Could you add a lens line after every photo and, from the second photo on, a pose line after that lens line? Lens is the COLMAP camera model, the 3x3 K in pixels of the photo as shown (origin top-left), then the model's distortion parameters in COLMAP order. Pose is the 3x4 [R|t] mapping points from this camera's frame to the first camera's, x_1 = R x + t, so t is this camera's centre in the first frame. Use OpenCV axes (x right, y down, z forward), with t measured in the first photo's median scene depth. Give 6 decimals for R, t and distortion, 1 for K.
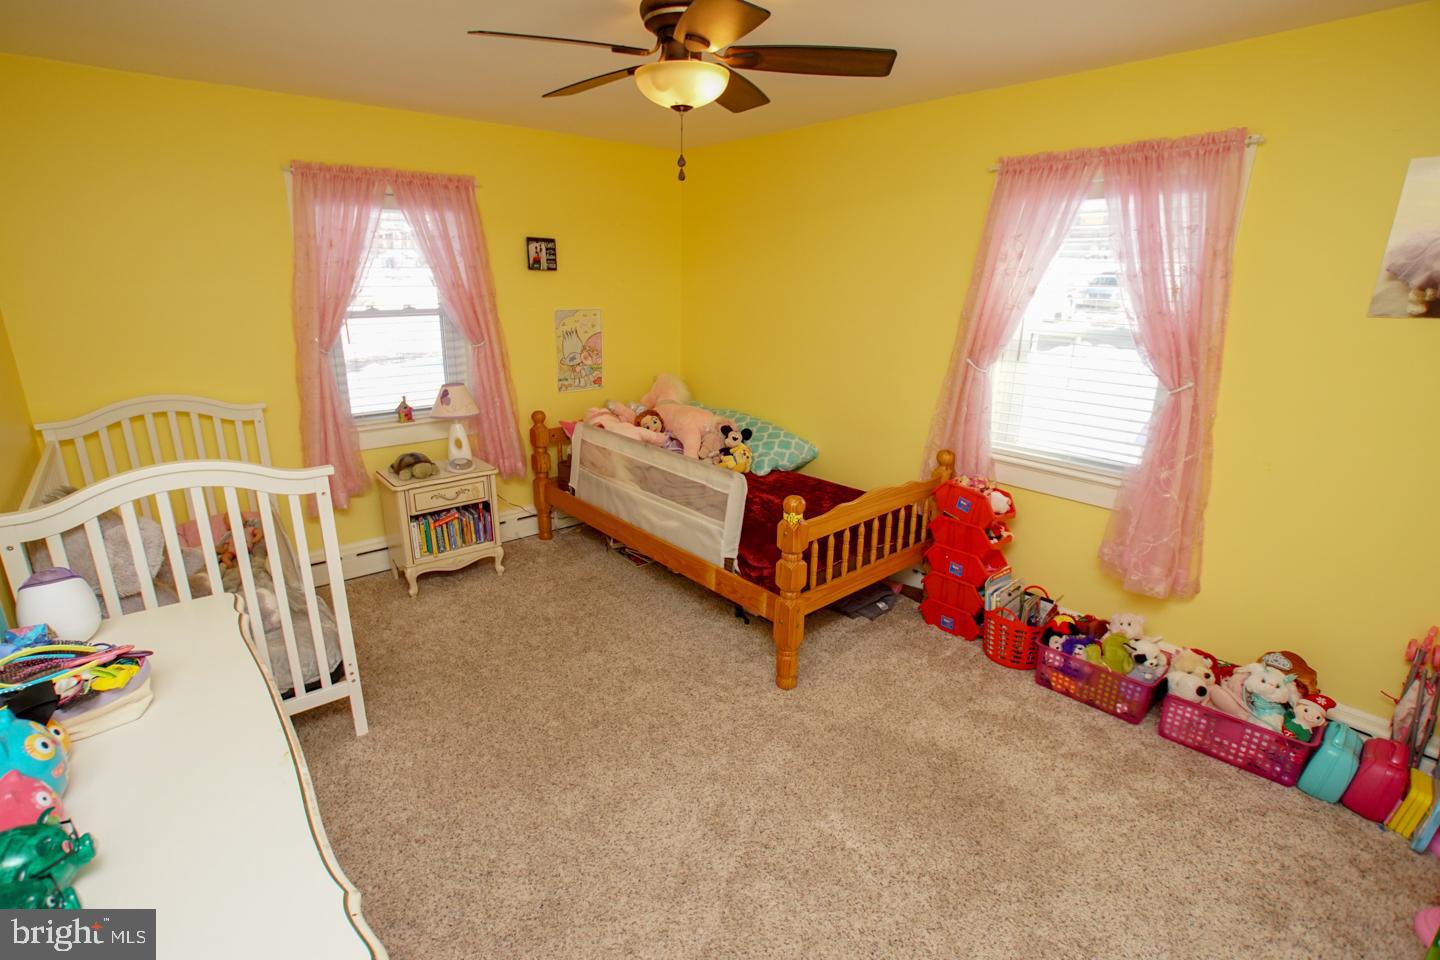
lens RADIAL K [[677.9, 0, 701.5], [0, 677.9, 484.0], [0, 0, 1]] dist [-0.066058, 0.024092]
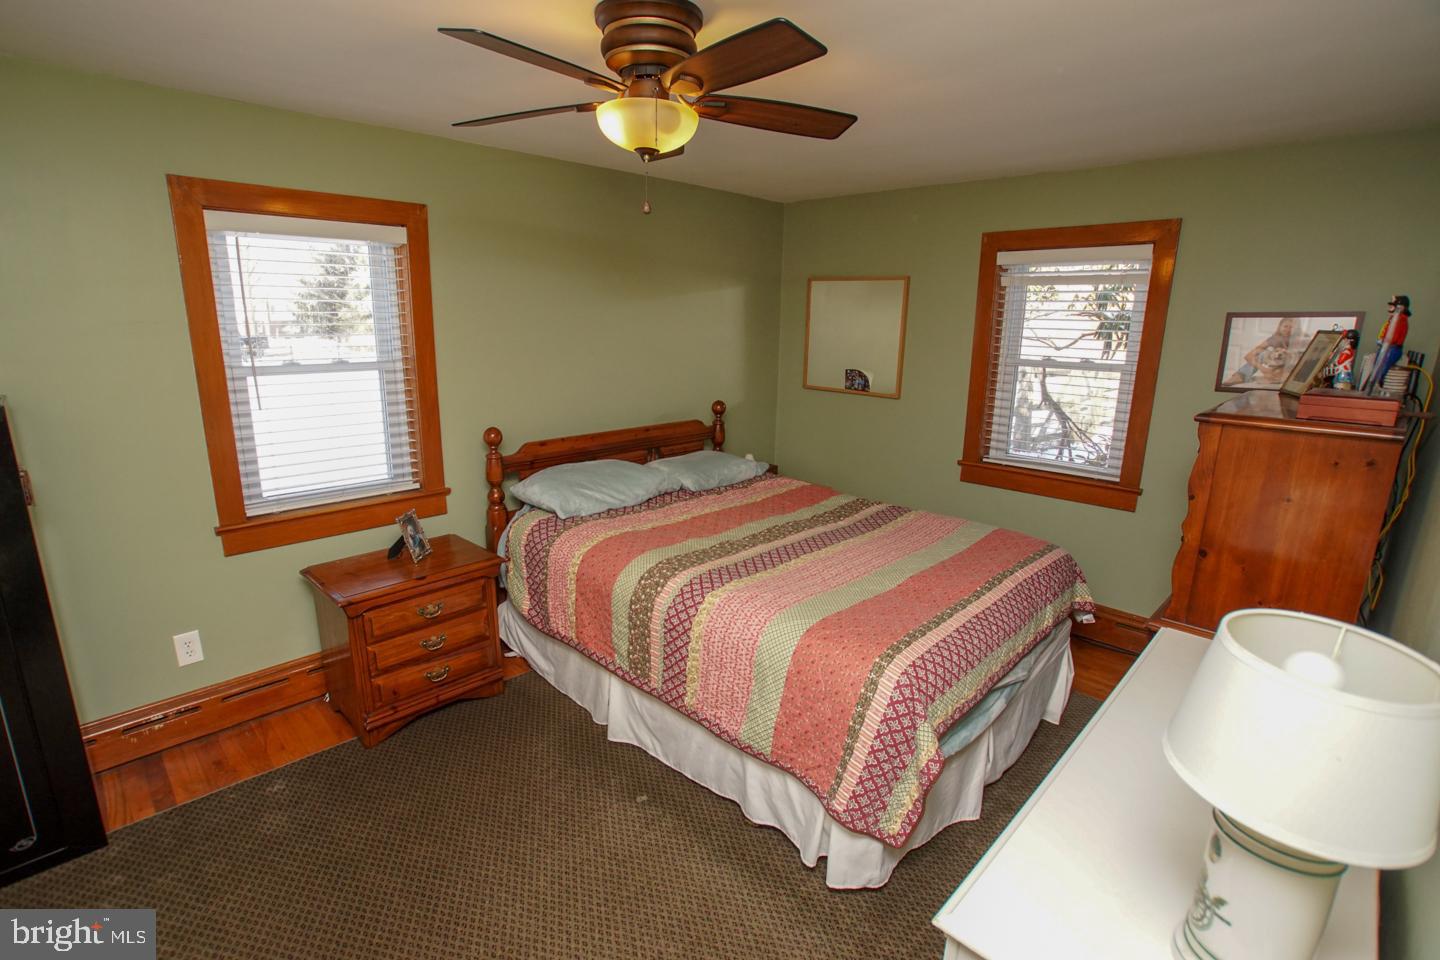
lens RADIAL K [[677.9, 0, 701.5], [0, 677.9, 484.0], [0, 0, 1]] dist [-0.066058, 0.024092]
pose [[0.933745, -0.080182, 0.348842, -0.337270], [0.098698, 0.994480, -0.035603, -0.043363], [-0.344062, 0.067674, 0.936505, 0.097562]]
